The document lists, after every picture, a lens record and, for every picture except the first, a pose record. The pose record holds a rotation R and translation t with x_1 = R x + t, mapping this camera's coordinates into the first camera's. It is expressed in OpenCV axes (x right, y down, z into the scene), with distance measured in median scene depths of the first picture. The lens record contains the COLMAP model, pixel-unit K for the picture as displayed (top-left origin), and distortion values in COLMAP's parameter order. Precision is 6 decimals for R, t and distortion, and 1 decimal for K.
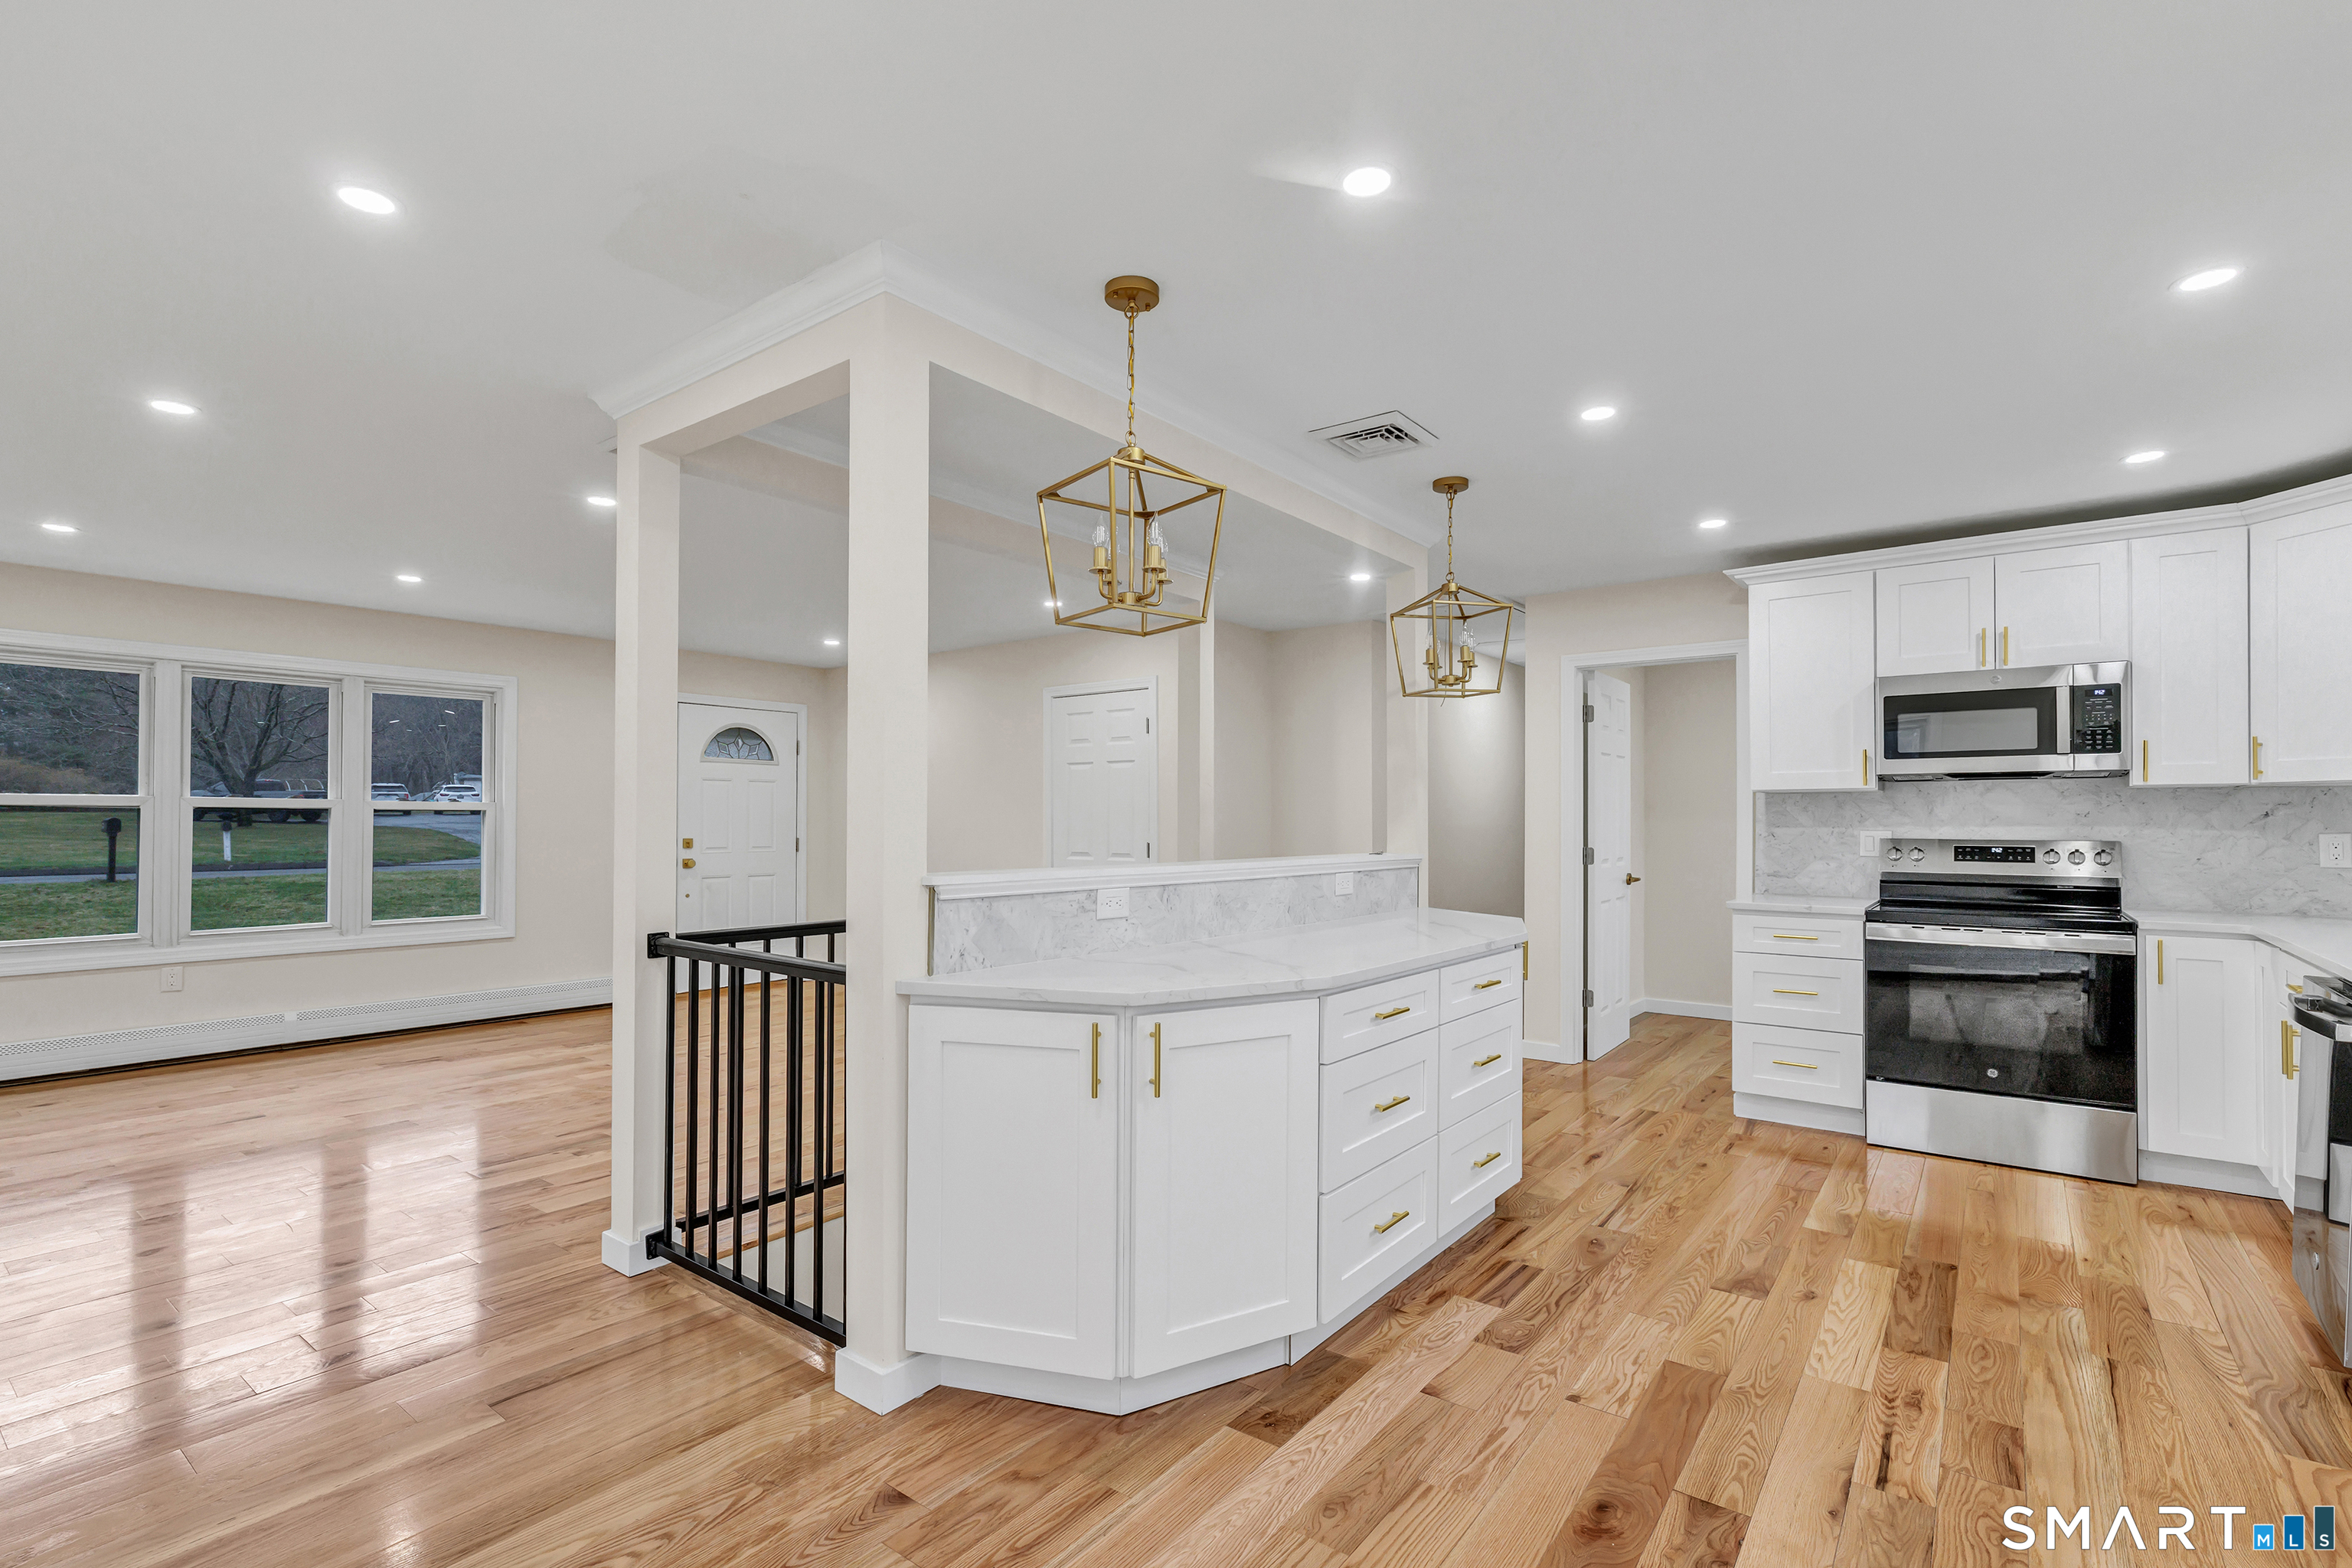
lens RADIAL K [[1079.2, 0, 1142.4], [0, 1079.2, 825.9], [0, 0, 1]] dist [-0.002661, 0.001589]
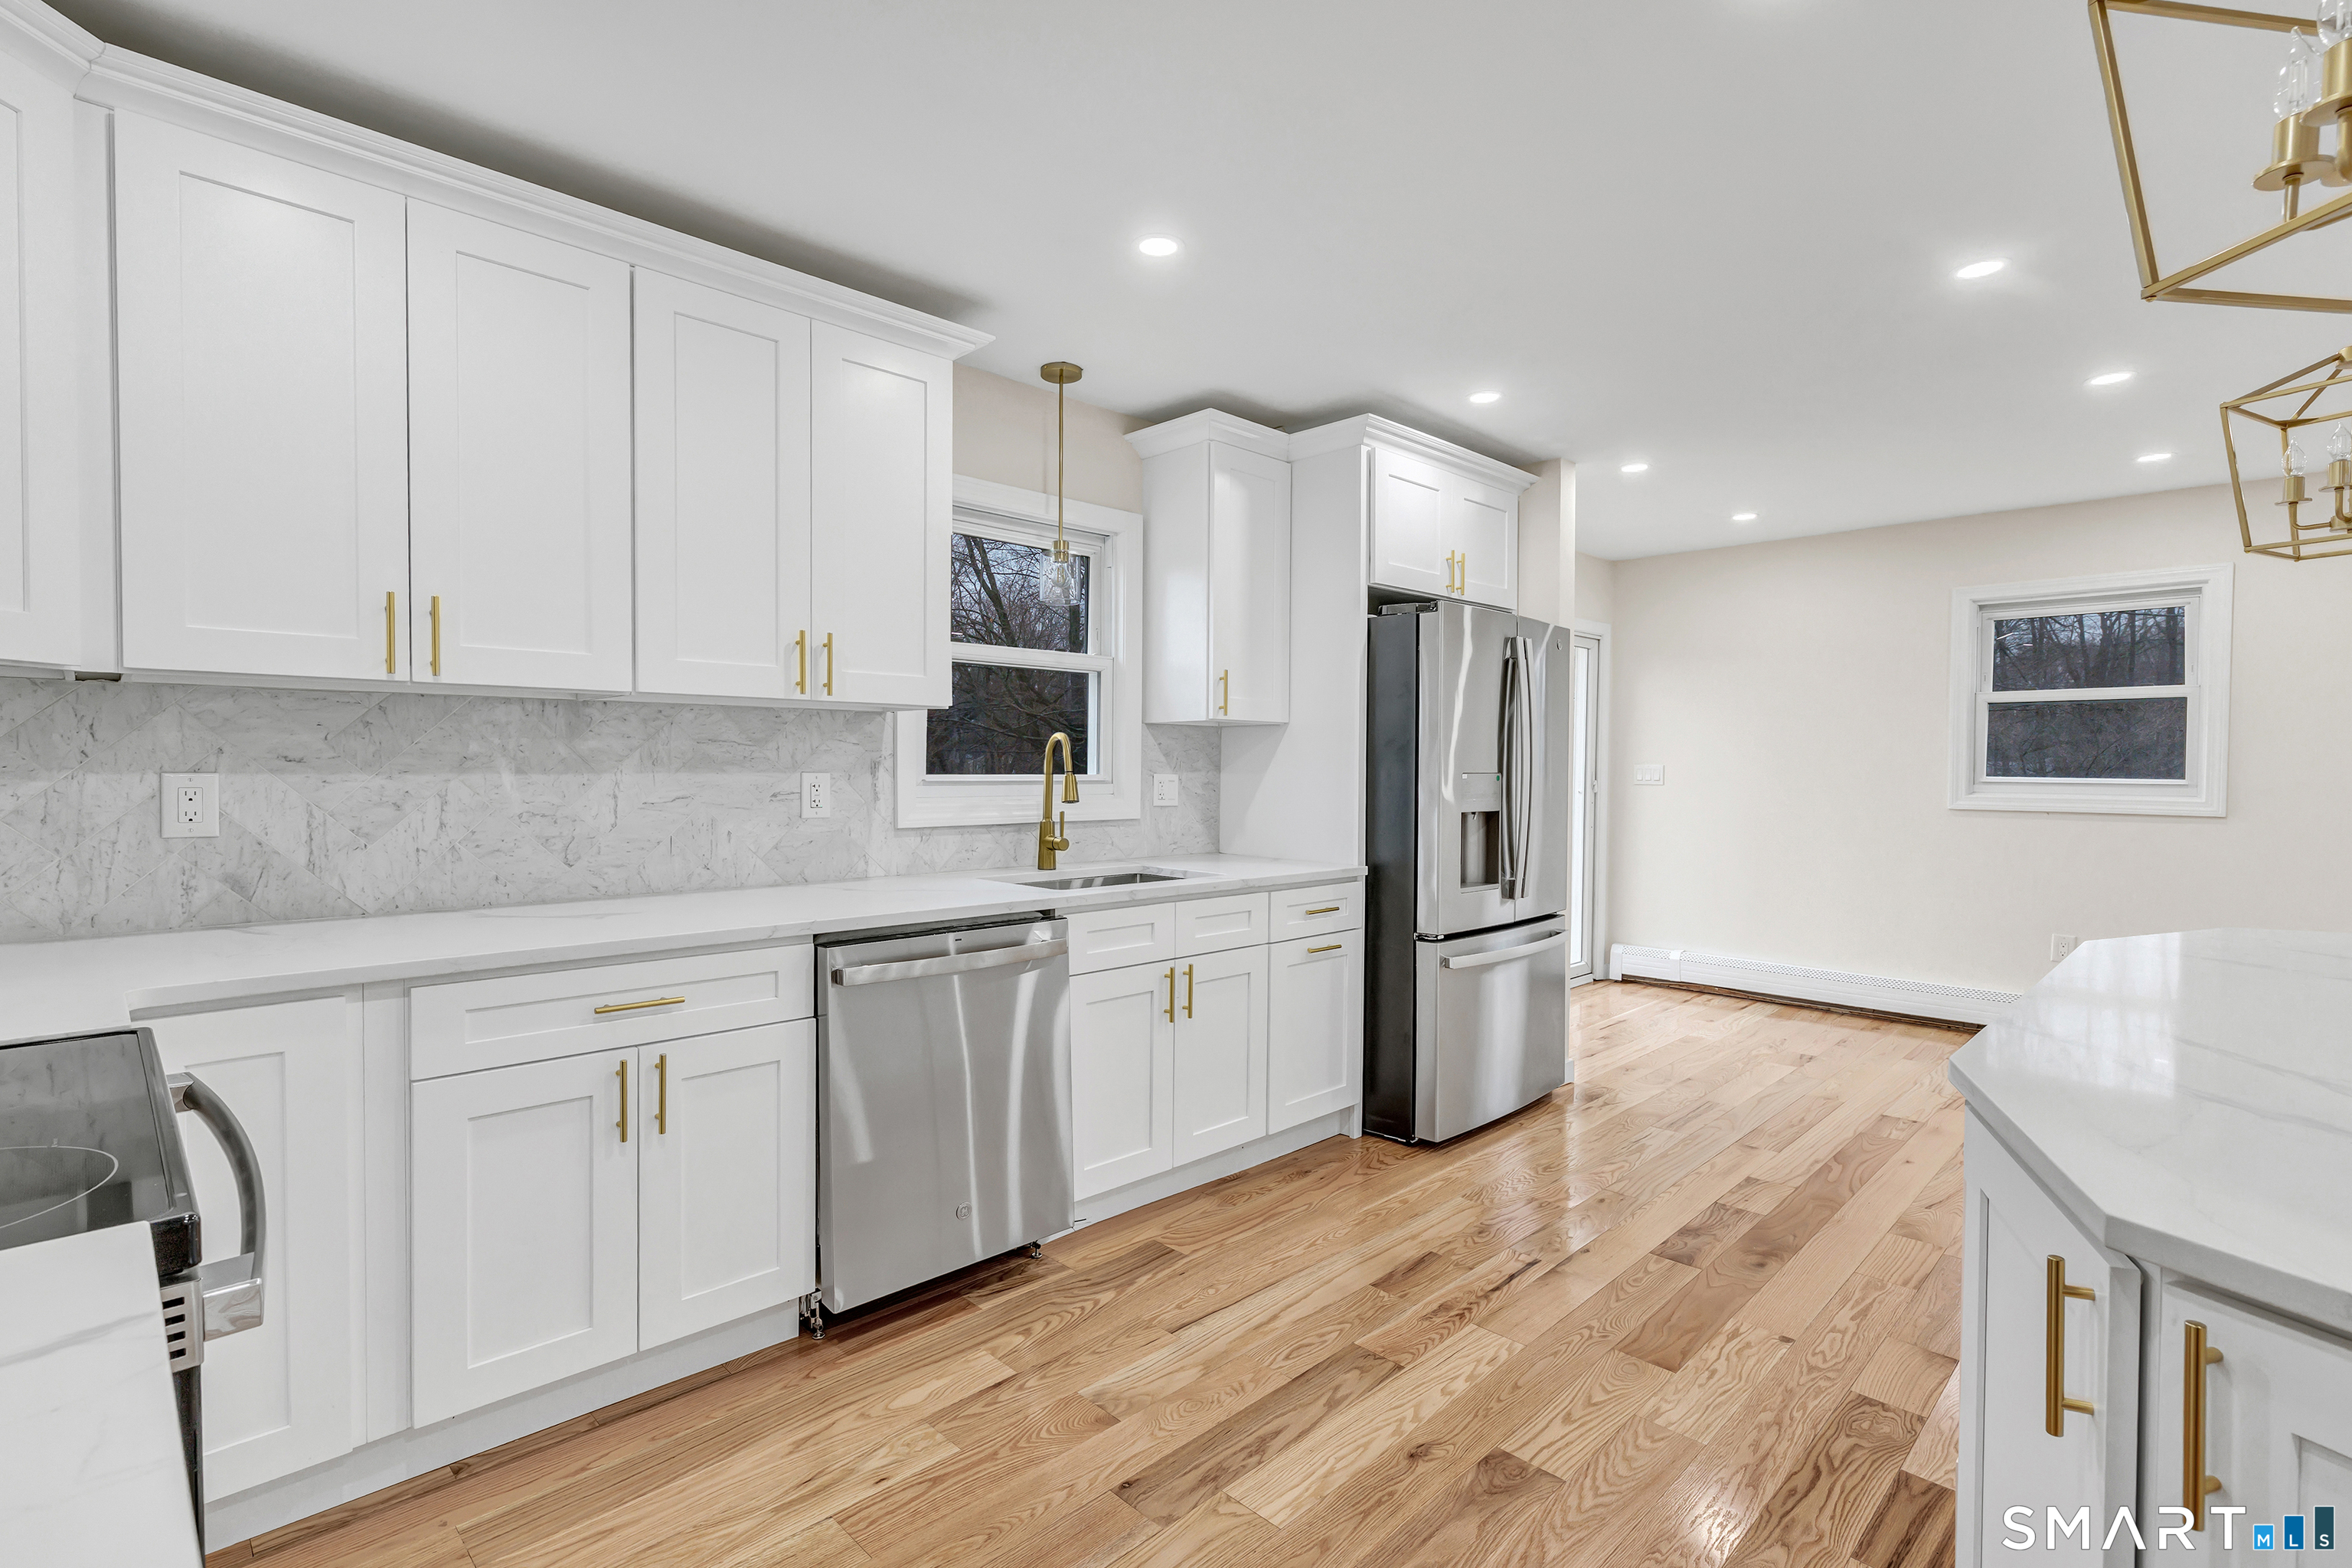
lens RADIAL K [[1079.2, 0, 1119.3], [0, 1079.2, 797.0], [0, 0, 1]] dist [-0.002661, 0.001589]
pose [[-0.987426, -0.012660, 0.157576, 0.668954], [-0.007150, 0.999345, 0.035485, -0.007183], [-0.157922, 0.033913, -0.986869, 1.608295]]
